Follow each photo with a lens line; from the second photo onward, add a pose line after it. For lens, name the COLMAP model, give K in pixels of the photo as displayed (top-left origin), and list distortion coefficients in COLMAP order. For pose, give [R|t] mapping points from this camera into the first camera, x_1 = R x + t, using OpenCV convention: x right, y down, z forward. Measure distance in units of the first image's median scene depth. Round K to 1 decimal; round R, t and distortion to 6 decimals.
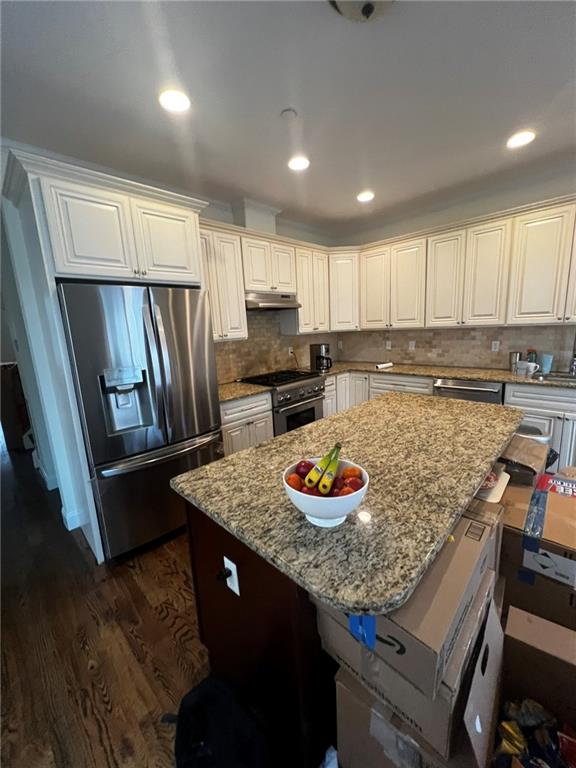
lens RADIAL K [[305.6, 0, 289.4], [0, 305.6, 383.7], [0, 0, 1]] dist [0.007344, 0.000297]
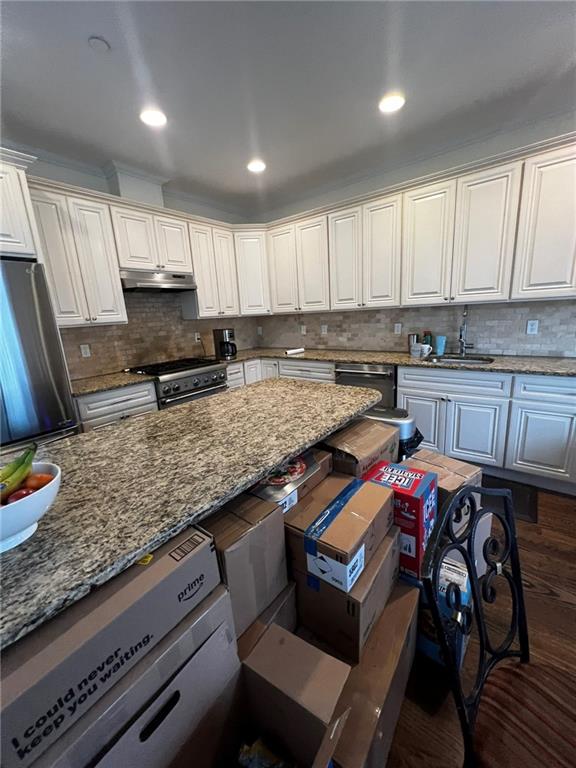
lens RADIAL K [[305.6, 0, 287.0], [0, 305.6, 382.6], [0, 0, 1]] dist [0.007344, 0.000297]
pose [[0.994868, -0.028490, 0.097090, 0.243838], [0.025593, 0.999193, 0.030958, 0.011789], [-0.097894, -0.028314, 0.994794, 0.060933]]
